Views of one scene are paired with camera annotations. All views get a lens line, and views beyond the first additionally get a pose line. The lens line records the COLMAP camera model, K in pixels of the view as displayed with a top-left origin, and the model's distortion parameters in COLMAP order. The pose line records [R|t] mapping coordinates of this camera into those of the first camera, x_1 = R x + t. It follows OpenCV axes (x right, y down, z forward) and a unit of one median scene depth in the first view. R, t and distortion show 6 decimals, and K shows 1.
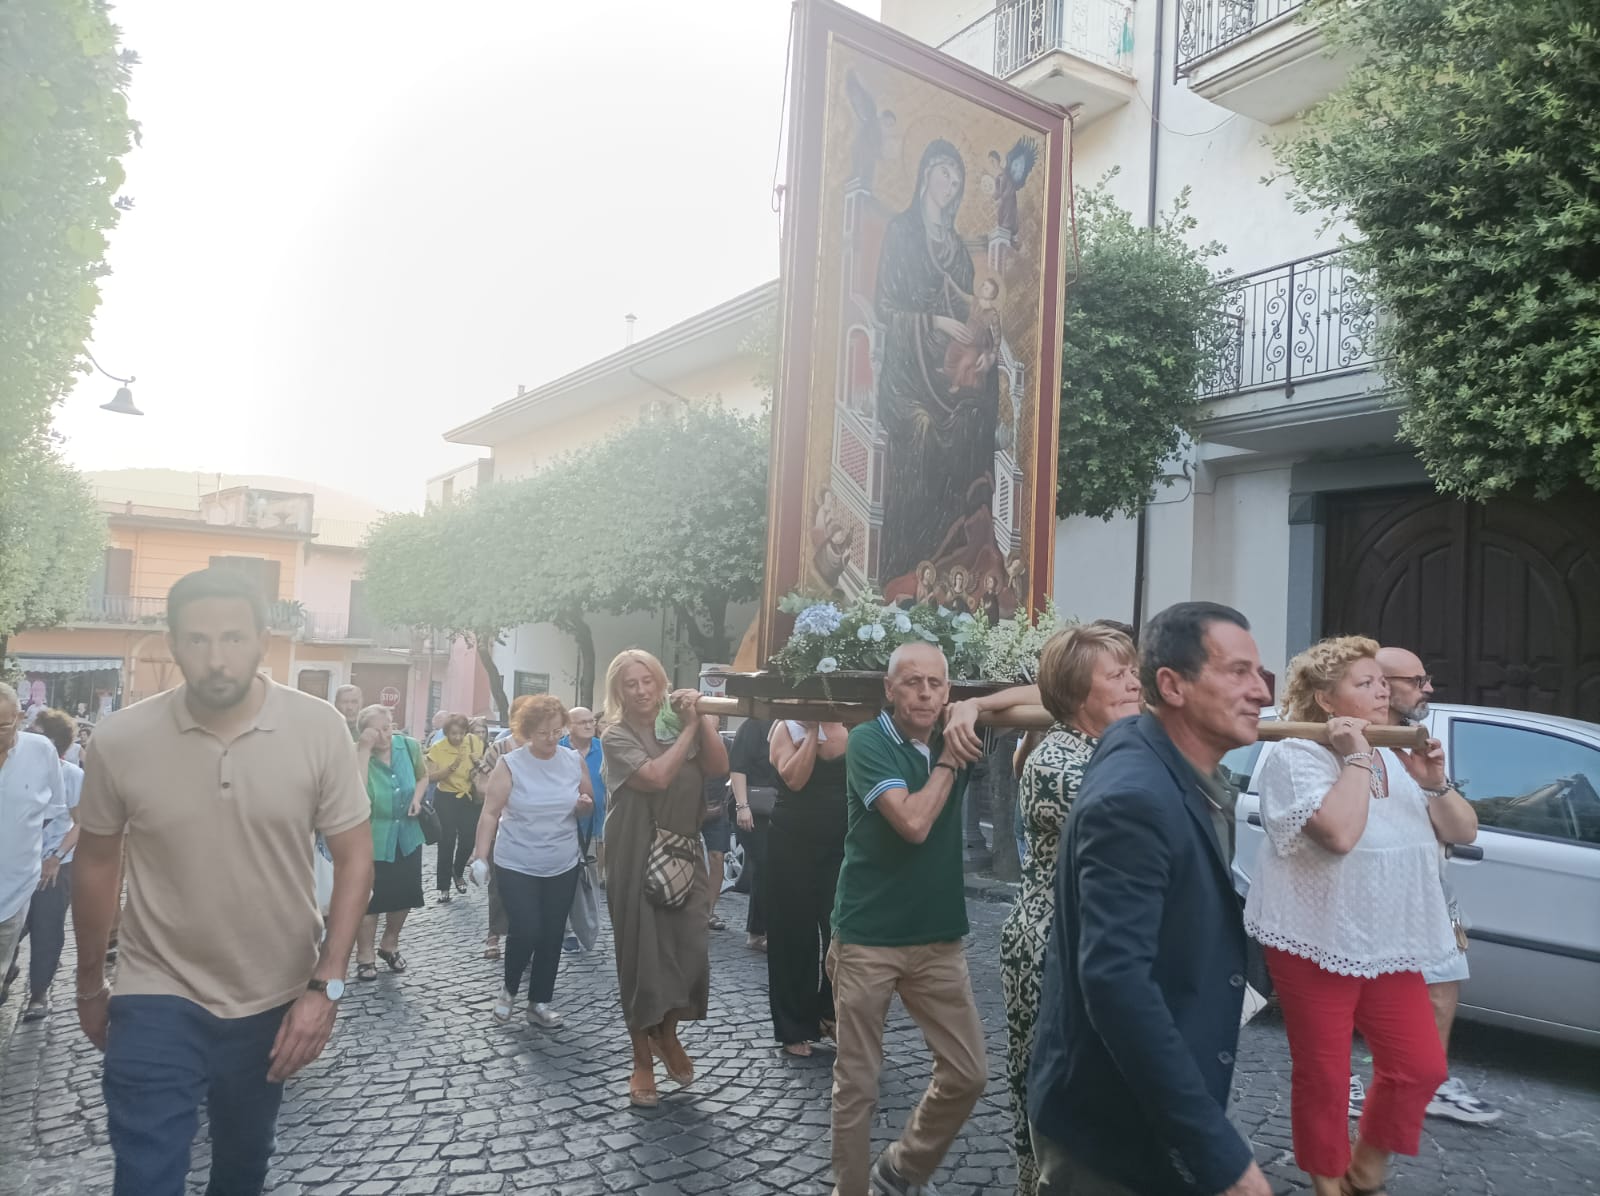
lens RADIAL K [[1054.7, 0, 800.0], [0, 1054.7, 598.0], [0, 0, 1]] dist [0.003730, -0.000808]
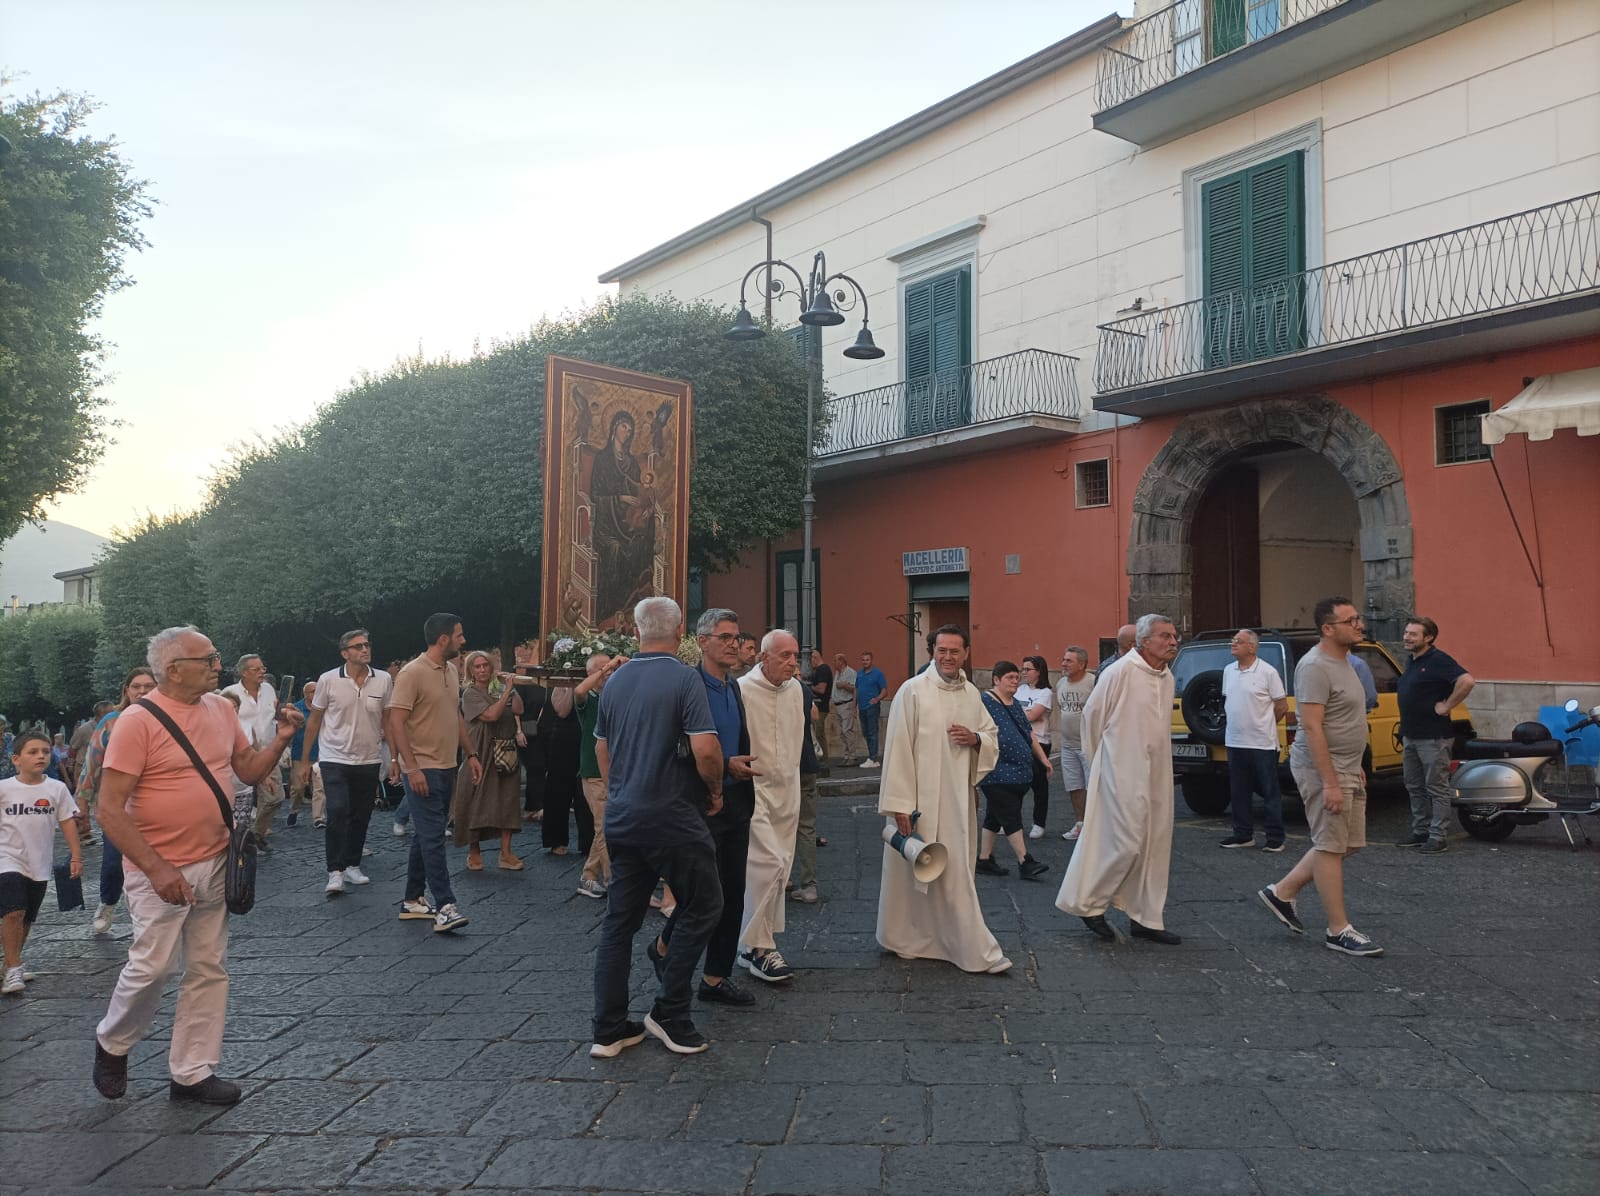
lens RADIAL K [[1054.7, 0, 800.0], [0, 1054.7, 598.0], [0, 0, 1]] dist [0.003730, -0.000808]
pose [[0.986064, -0.029000, 0.163818, 0.129624], [0.019258, 0.997967, 0.060746, -0.182609], [-0.165247, -0.056744, 0.984618, -1.169943]]
